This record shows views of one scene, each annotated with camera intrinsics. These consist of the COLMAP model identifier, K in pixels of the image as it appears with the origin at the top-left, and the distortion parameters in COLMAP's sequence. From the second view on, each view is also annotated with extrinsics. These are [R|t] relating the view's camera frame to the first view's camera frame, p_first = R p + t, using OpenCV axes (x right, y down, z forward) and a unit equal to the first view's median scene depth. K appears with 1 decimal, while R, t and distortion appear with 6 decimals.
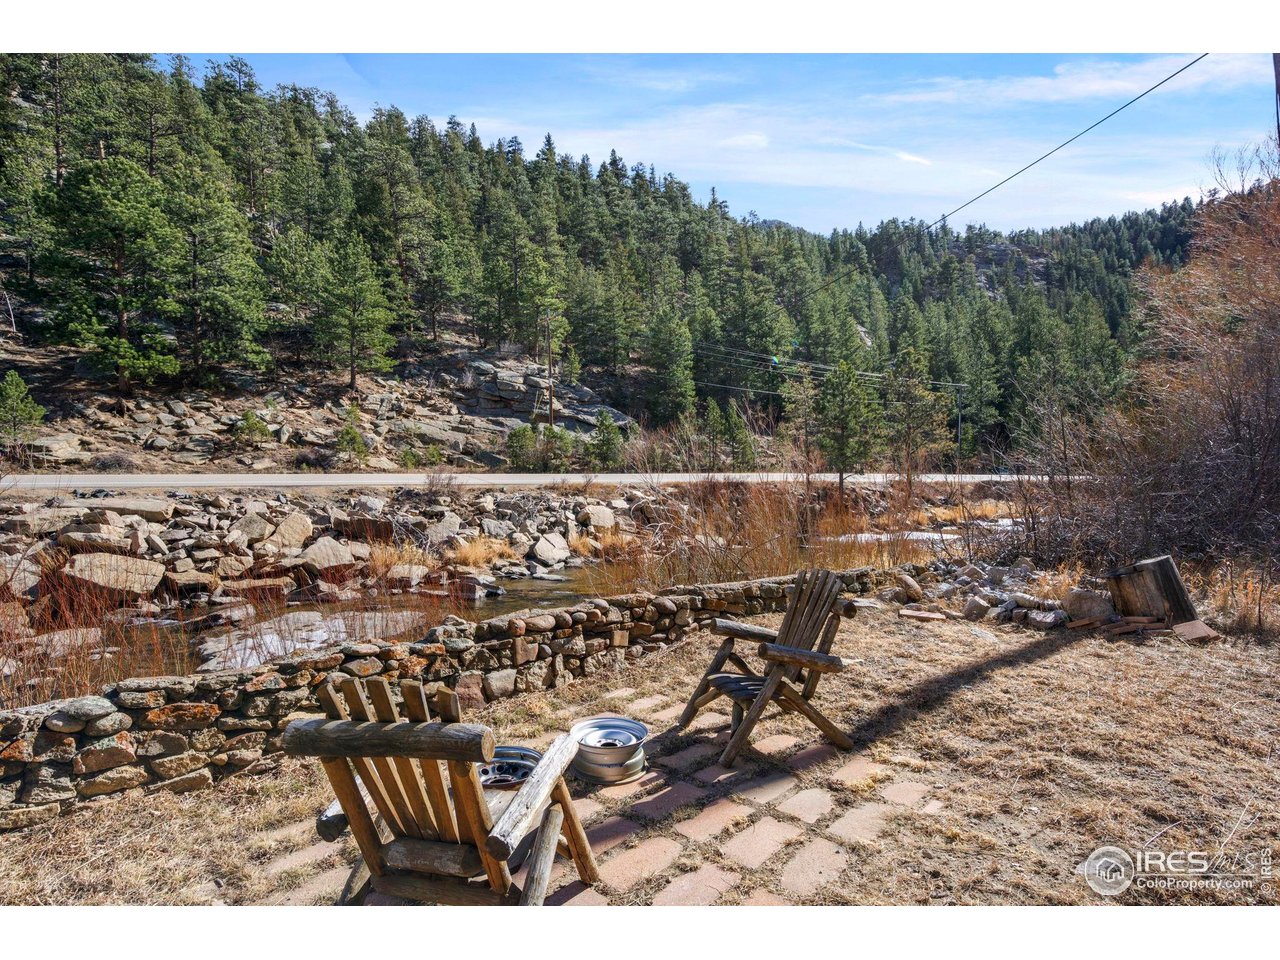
lens RADIAL K [[626.2, 0, 632.4], [0, 626.2, 471.4], [0, 0, 1]] dist [0.003467, 0.001481]
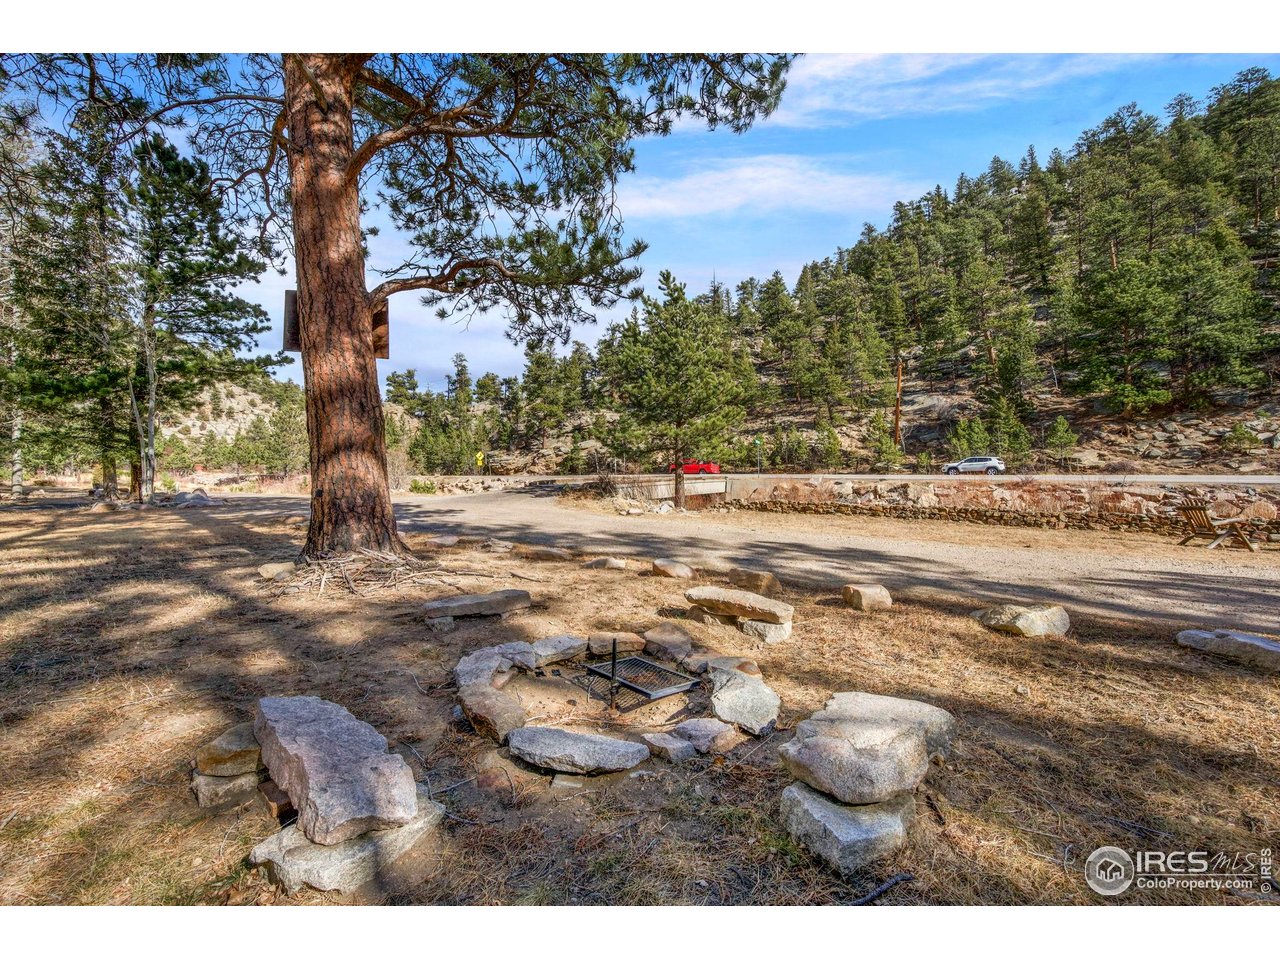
lens RADIAL K [[513.7, 0, 633.7], [0, 513.7, 478.3], [0, 0, 1]] dist [-0.002298, -0.000199]
pose [[0.132732, 0.009510, -0.991106, 0.234842], [-0.001170, 0.999955, 0.009438, 0.001812], [0.991151, -0.000093, 0.132737, -0.314574]]
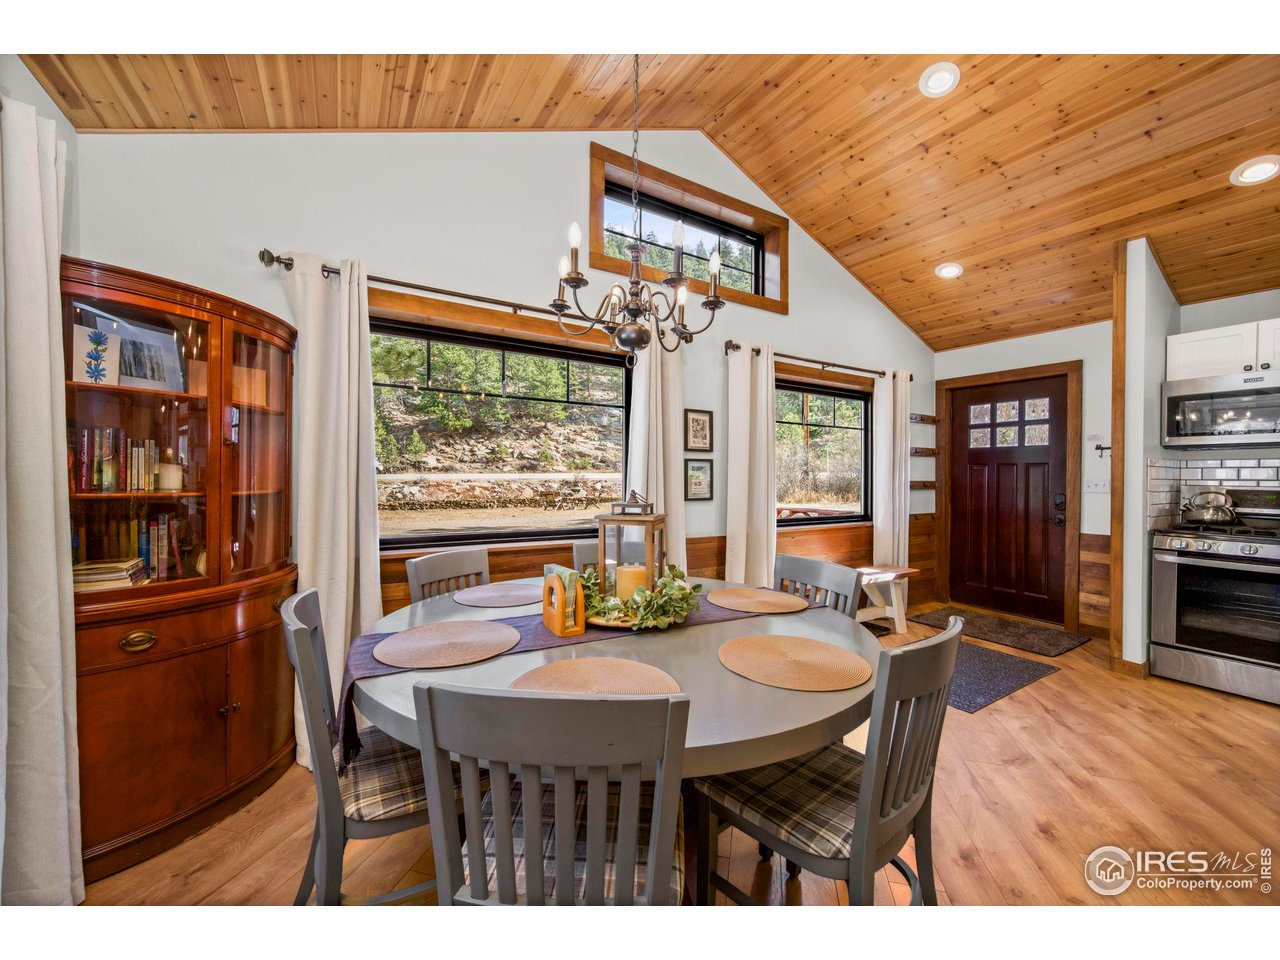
lens RADIAL K [[513.7, 0, 642.1], [0, 513.7, 475.9], [0, 0, 1]] dist [-0.002298, -0.000199]
pose [[0.972646, 0.003225, -0.232270, 0.271027], [0.000512, 0.999871, 0.016029, -0.014453], [0.232292, -0.015710, 0.972519, -0.608940]]
